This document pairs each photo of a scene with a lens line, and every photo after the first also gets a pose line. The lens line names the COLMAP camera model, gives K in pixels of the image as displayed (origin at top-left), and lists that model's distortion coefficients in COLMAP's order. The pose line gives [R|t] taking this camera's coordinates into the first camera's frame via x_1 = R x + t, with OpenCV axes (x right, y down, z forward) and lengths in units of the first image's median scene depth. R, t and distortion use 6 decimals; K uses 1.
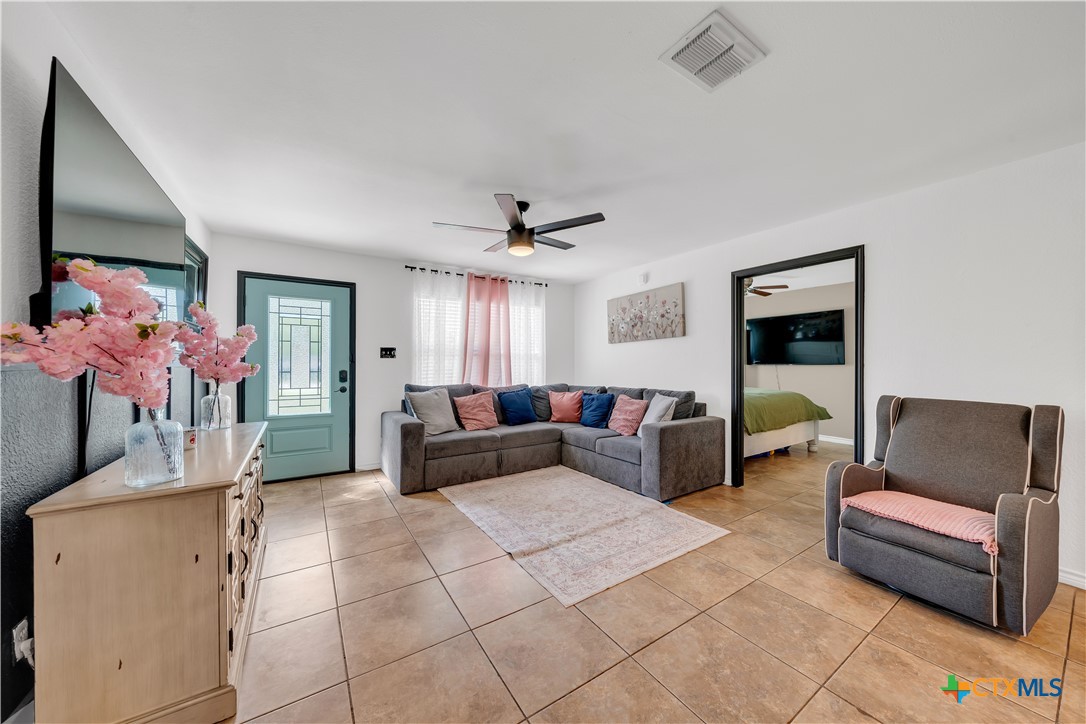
lens RADIAL K [[381.3, 0, 568.5], [0, 381.3, 363.7], [0, 0, 1]] dist [-0.009445, -0.000006]
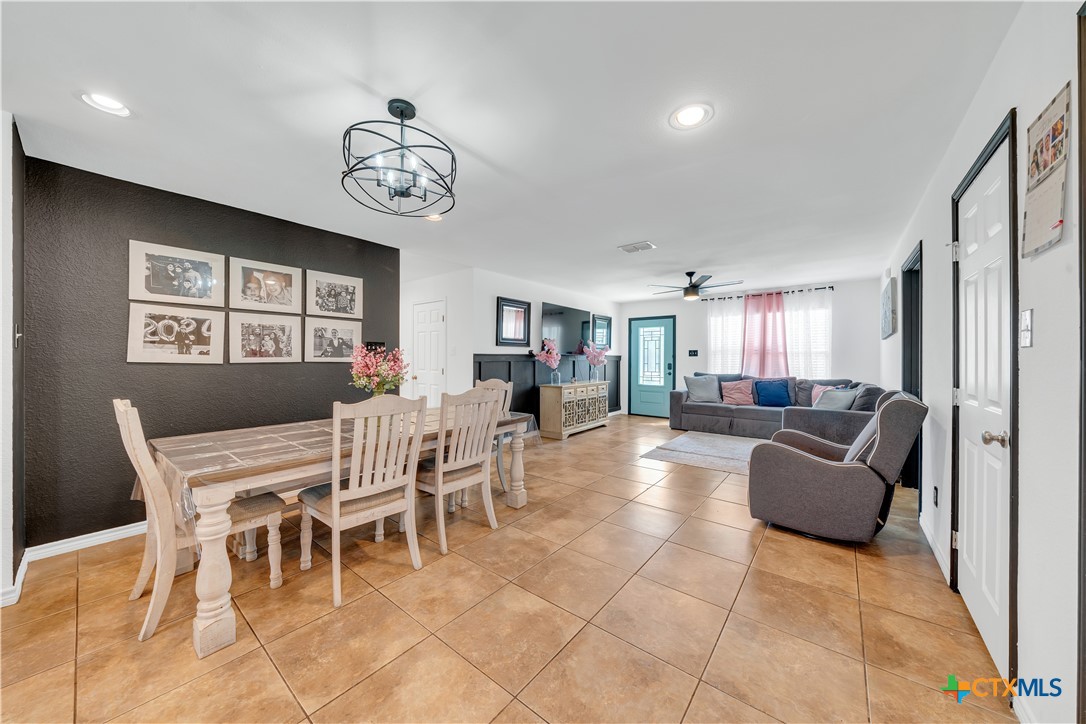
lens RADIAL K [[381.3, 0, 539.4], [0, 381.3, 360.2], [0, 0, 1]] dist [-0.009445, -0.000006]
pose [[0.295868, 0.002491, -0.955225, 0.983669], [-0.001468, 0.999997, 0.002153, -0.000417], [0.955228, 0.000765, 0.295871, -0.153591]]
